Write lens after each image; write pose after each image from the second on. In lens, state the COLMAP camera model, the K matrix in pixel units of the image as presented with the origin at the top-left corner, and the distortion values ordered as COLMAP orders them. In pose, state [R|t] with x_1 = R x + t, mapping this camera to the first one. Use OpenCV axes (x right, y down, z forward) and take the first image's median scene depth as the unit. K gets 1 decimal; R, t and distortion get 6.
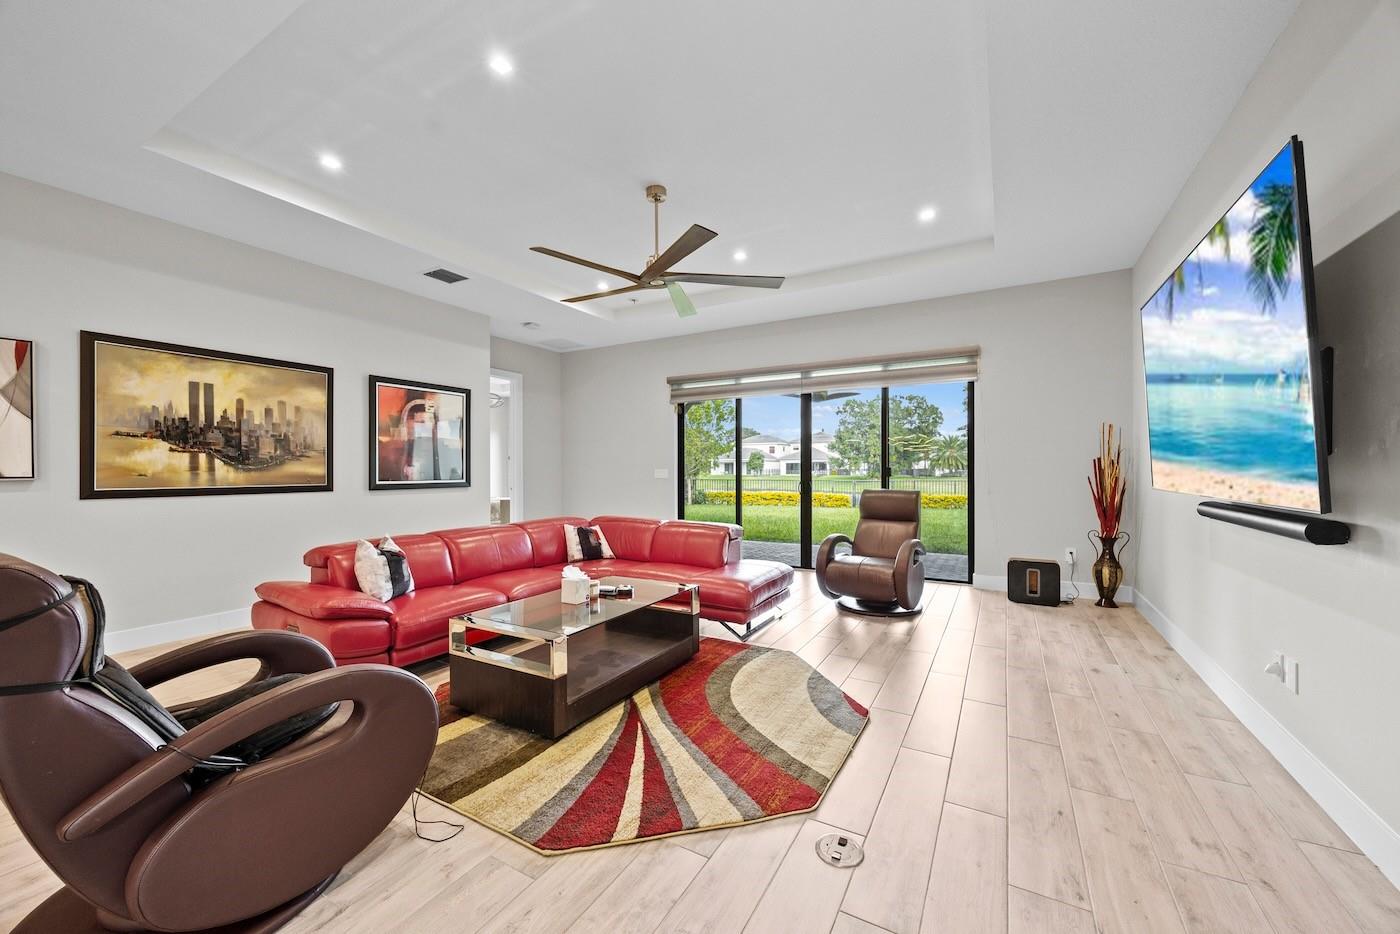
lens RADIAL K [[531.4, 0, 703.0], [0, 531.4, 471.8], [0, 0, 1]] dist [-0.003589, -0.000234]
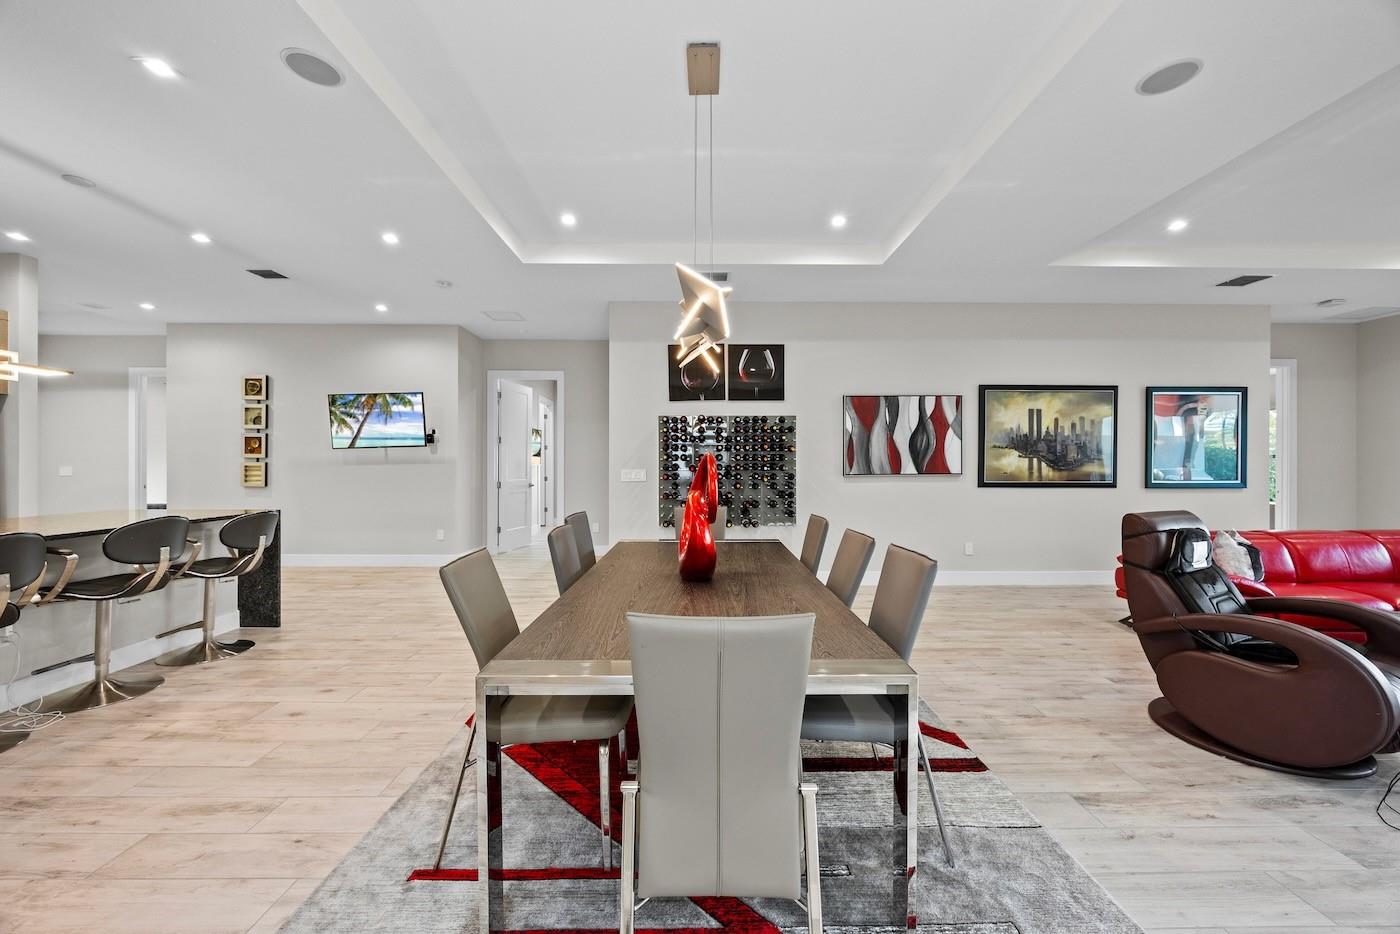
lens RADIAL K [[532.9, 0, 702.3], [0, 532.9, 464.3], [0, 0, 1]] dist [-0.001663, 0.000115]
pose [[0.503973, 0.003632, -0.863712, -0.130472], [-0.008356, 0.999965, -0.000671, -0.008182], [0.863679, 0.007556, 0.503986, -0.426009]]
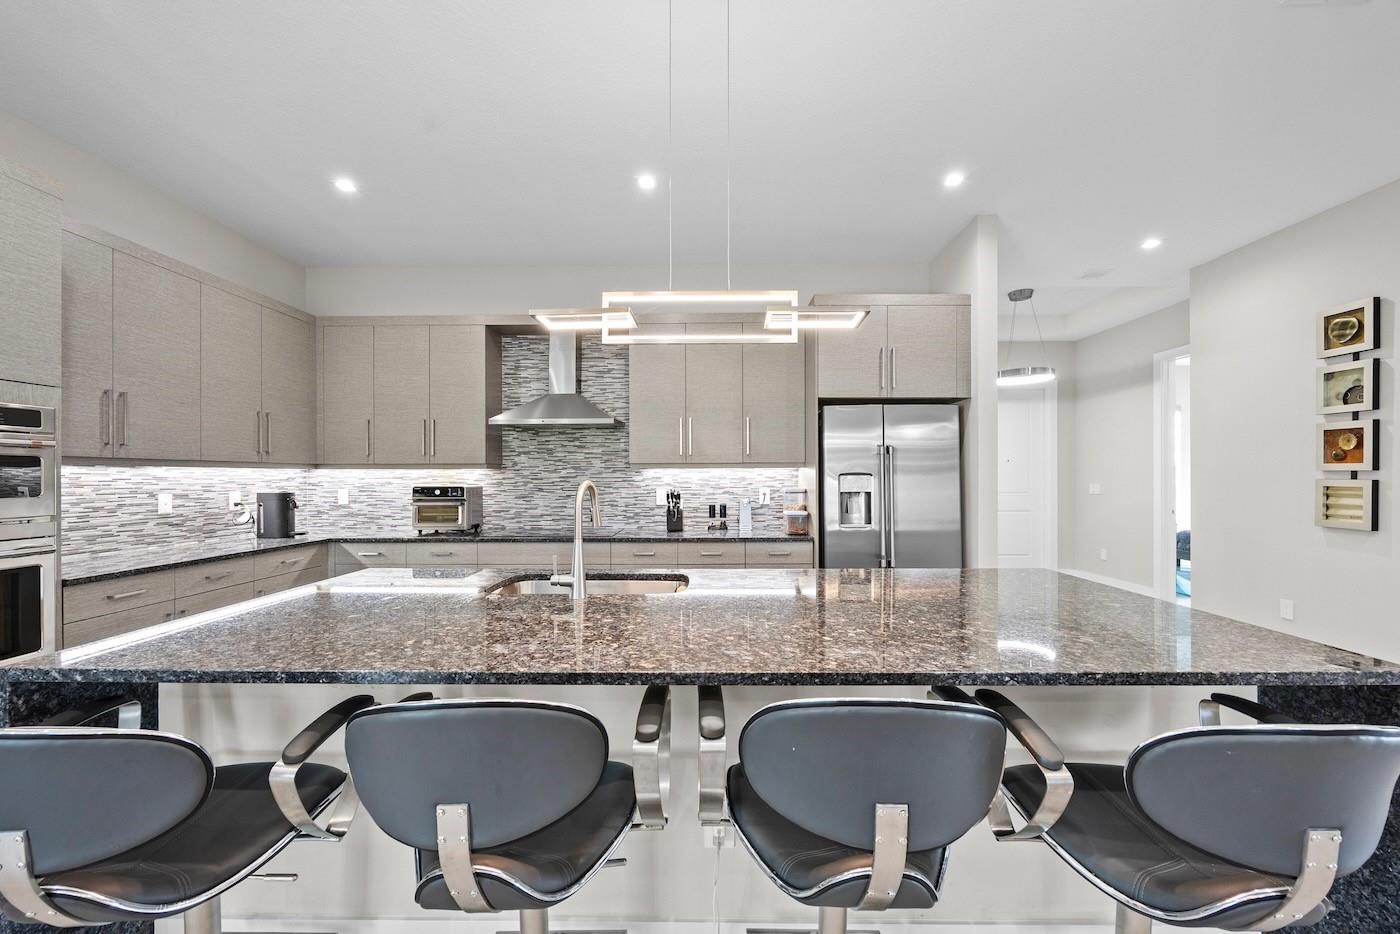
lens RADIAL K [[533.6, 0, 702.7], [0, 533.6, 478.2], [0, 0, 1]] dist [-0.003999, -0.000482]
pose [[-0.877006, 0.006873, -0.480431, -0.867787], [0.003169, 0.999959, 0.008521, -0.015440], [0.480469, 0.005950, -0.876991, -0.535235]]
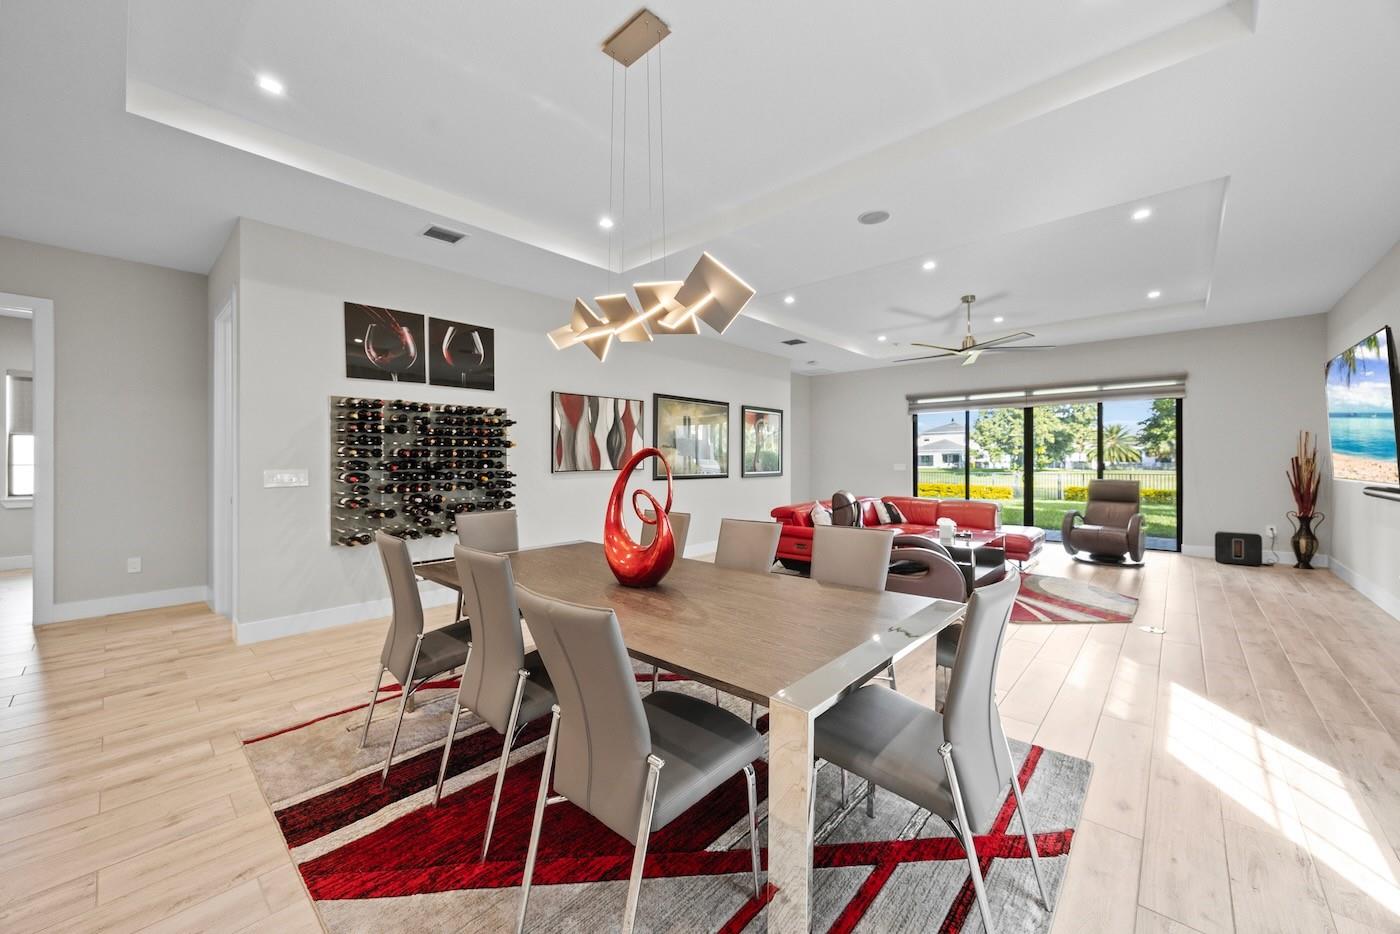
lens RADIAL K [[531.3, 0, 700.7], [0, 531.3, 461.4], [0, 0, 1]] dist [-0.001972, -0.000019]
pose [[0.976542, 0.000740, -0.215326, -0.433917], [-0.001685, 0.999990, -0.004205, -0.007117], [0.215321, 0.004469, 0.976533, -0.630703]]
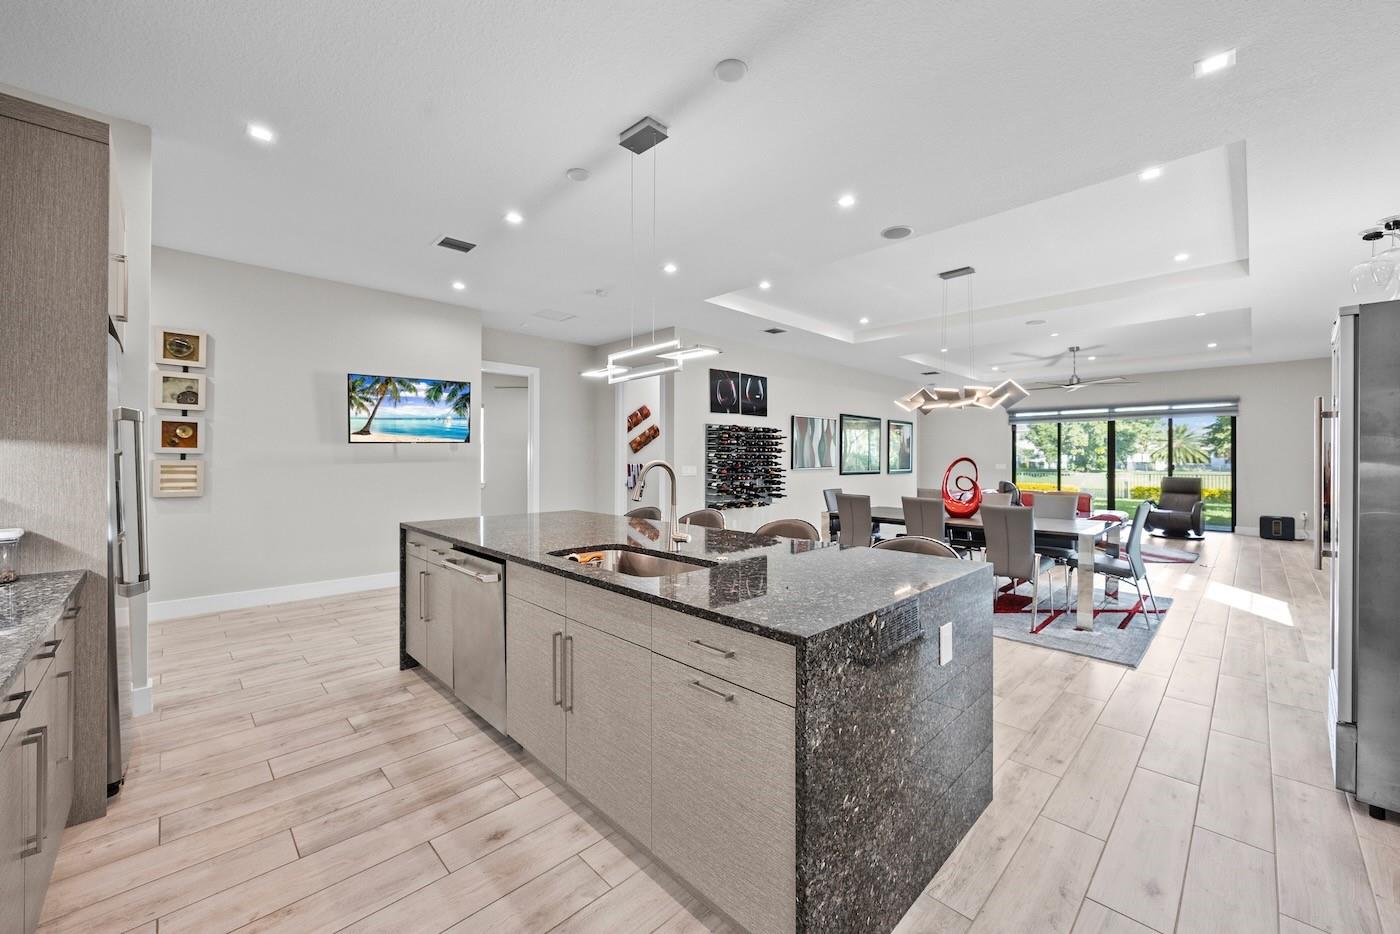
lens RADIAL K [[544.0, 0, 698.7], [0, 544.0, 457.6], [0, 0, 1]] dist [-0.000573, 0.000036]
pose [[0.961245, 0.005355, -0.275645, -0.811129], [-0.007690, 0.999943, -0.007392, -0.008961], [0.275590, 0.009225, 0.961231, -1.409679]]
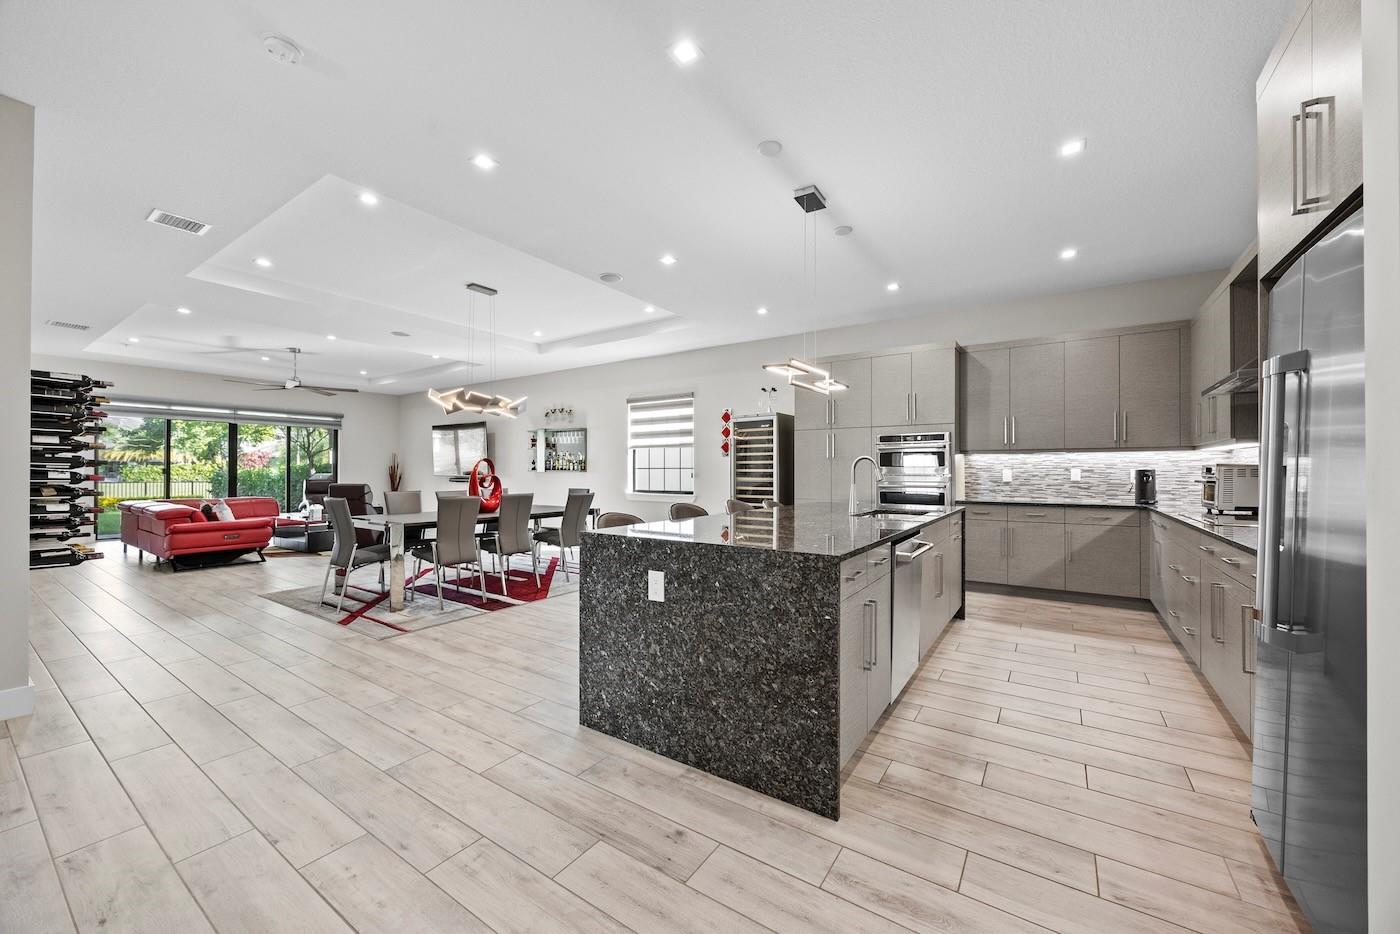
lens RADIAL K [[530.0, 0, 702.1], [0, 530.0, 467.2], [0, 0, 1]] dist [-0.002188, 0.000001]
pose [[0.075278, 0.011454, 0.997097, -1.790037], [0.003158, 0.999926, -0.011725, 0.015812], [-0.997158, 0.004032, 0.075237, -0.751910]]
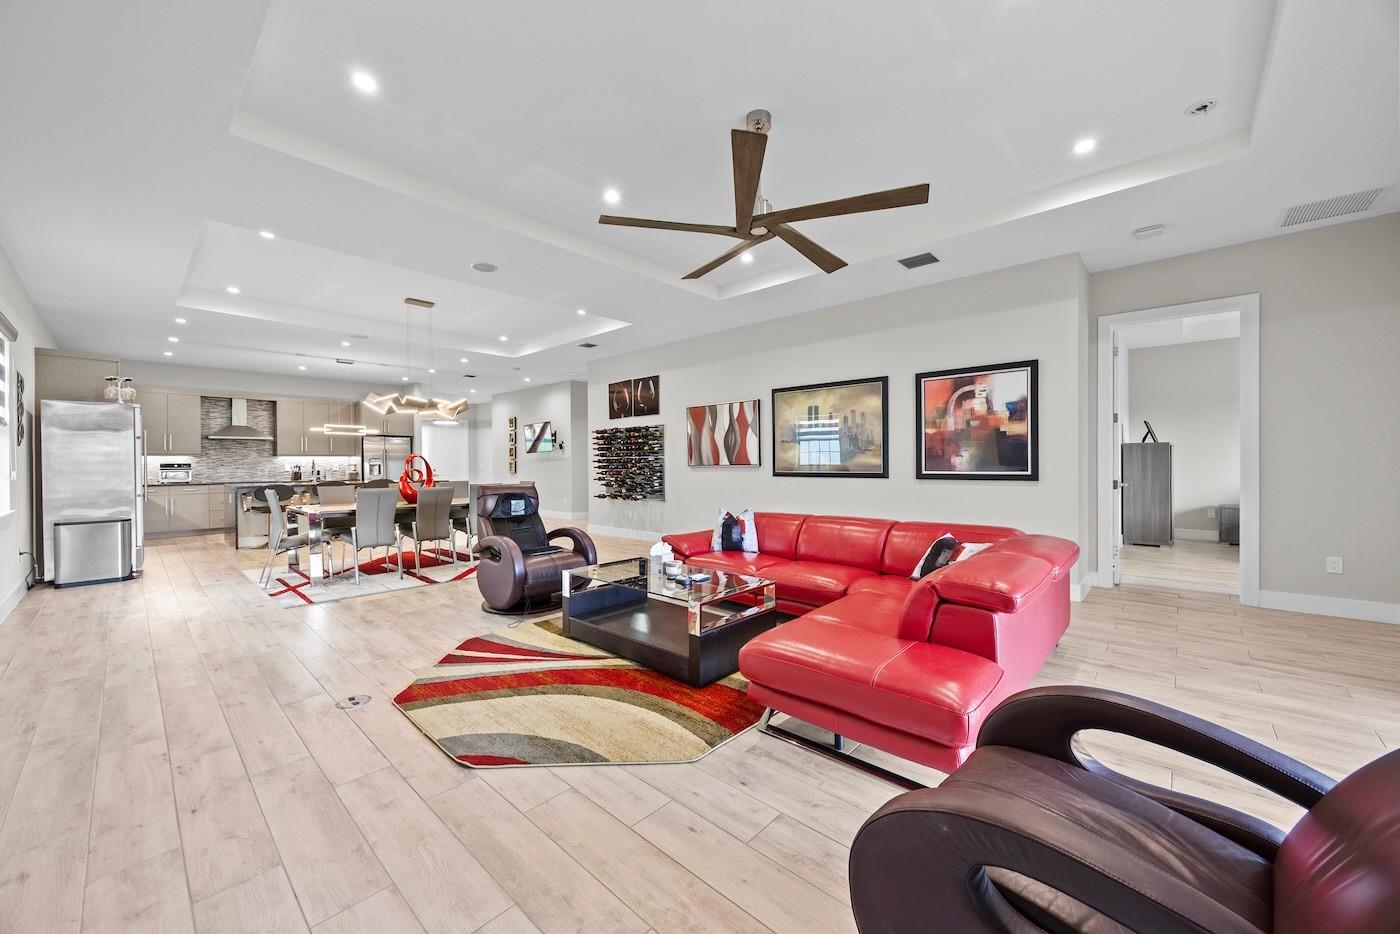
lens RADIAL K [[530.0, 0, 702.1], [0, 530.0, 467.2], [0, 0, 1]] dist [-0.002188, 0.000001]
pose [[-0.222113, 0.013218, -0.974931, 0.573961], [0.001559, 0.999912, 0.013201, -0.005190], [0.975020, 0.001412, -0.222114, 0.867751]]
